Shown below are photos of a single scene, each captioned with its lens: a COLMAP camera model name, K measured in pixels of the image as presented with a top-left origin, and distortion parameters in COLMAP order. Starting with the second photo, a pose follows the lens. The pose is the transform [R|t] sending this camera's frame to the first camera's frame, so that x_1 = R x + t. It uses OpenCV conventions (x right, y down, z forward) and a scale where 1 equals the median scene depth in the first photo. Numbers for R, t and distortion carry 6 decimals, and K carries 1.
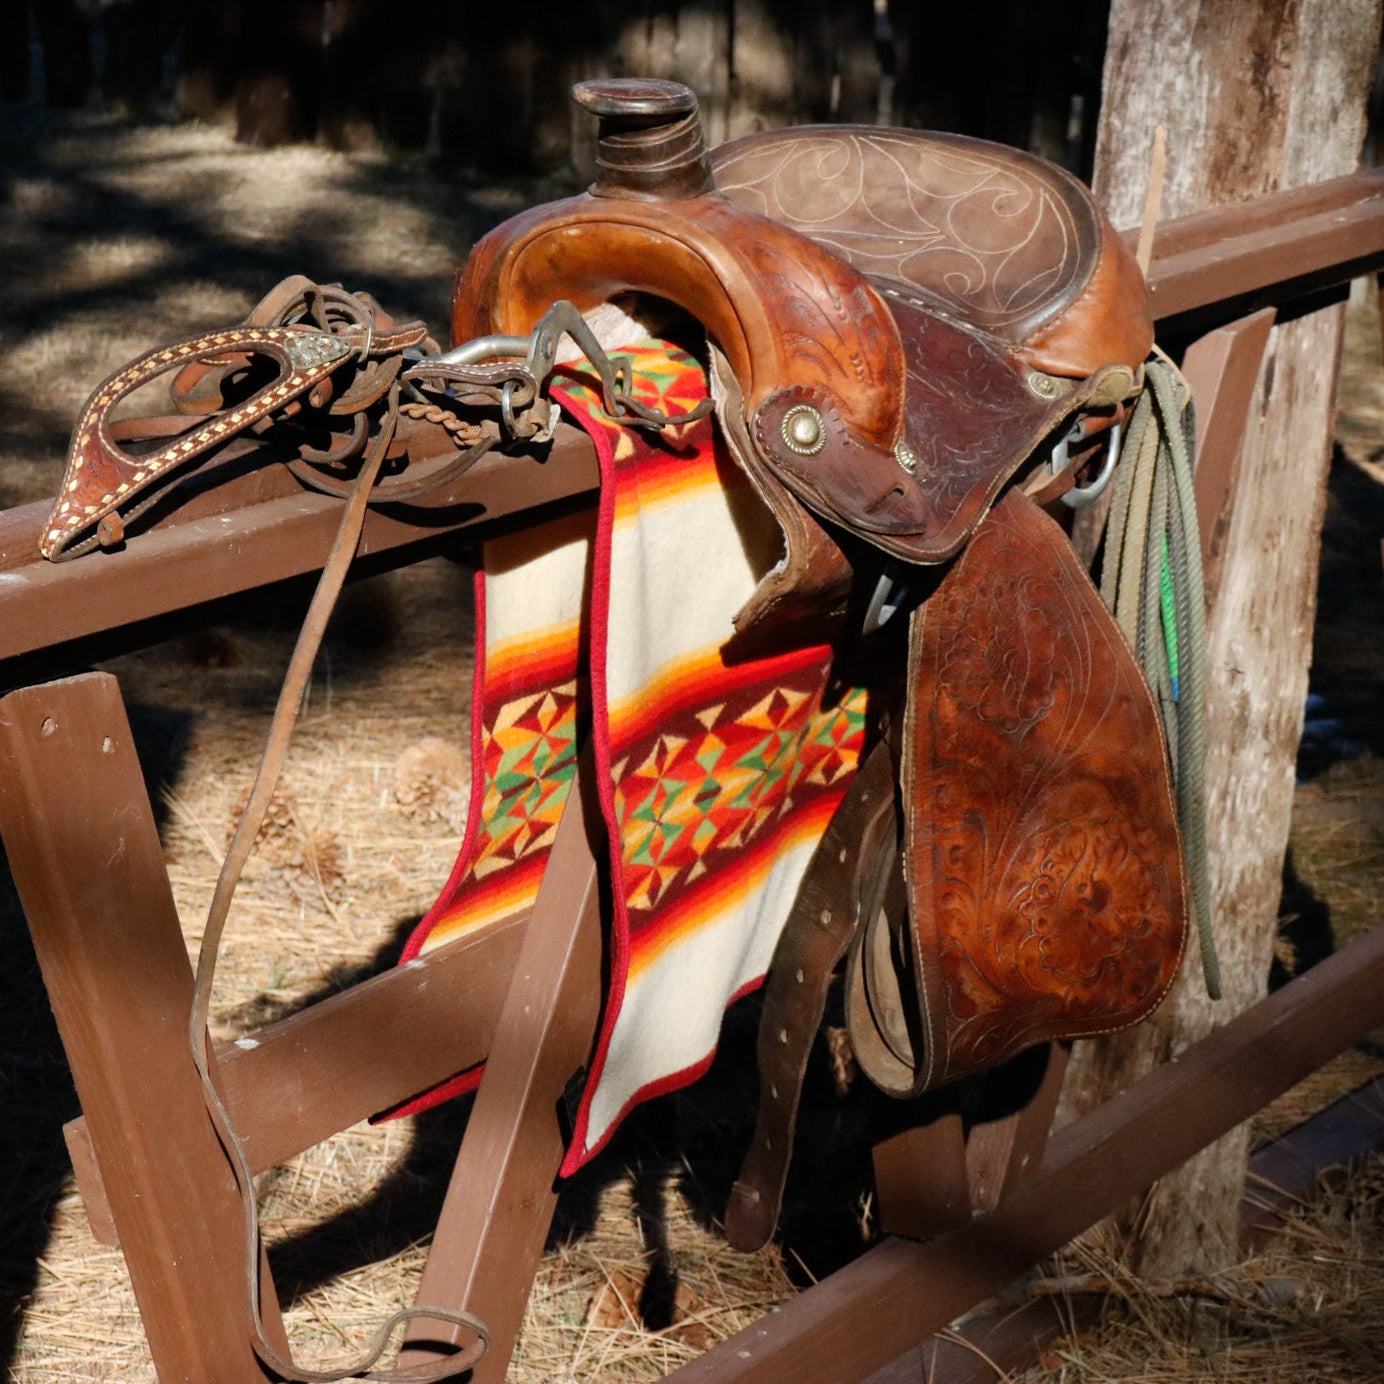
lens RADIAL K [[4952.1, 0, 692.0], [0, 4952.1, 692.0], [0, 0, 1]] dist [0.175839, -3.263321]
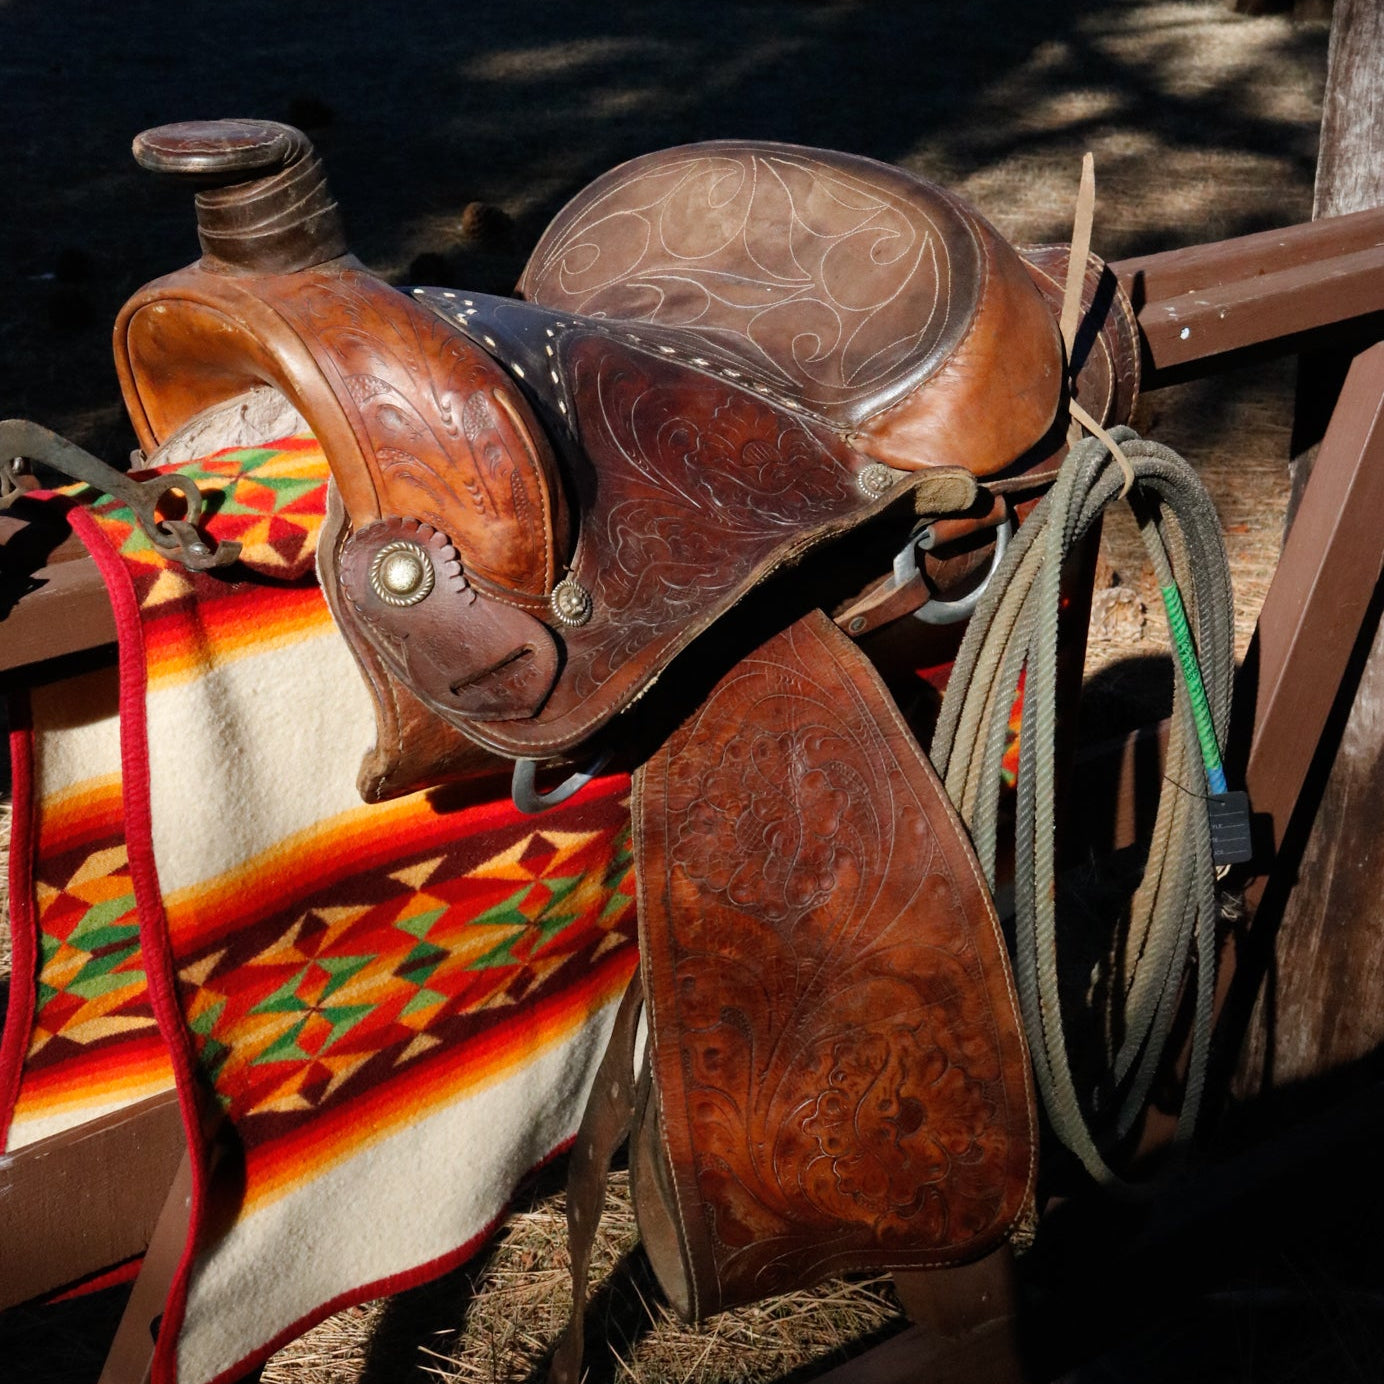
lens RADIAL K [[3168.2, 0, 650.4], [0, 3168.2, 486.2], [0, 0, 1]] dist [-0.007787, 0.364438]
pose [[0.942715, 0.051275, -0.329636, 0.209072], [-0.035747, 0.997954, 0.053002, -0.088144], [0.331679, -0.038183, 0.942619, 0.502497]]
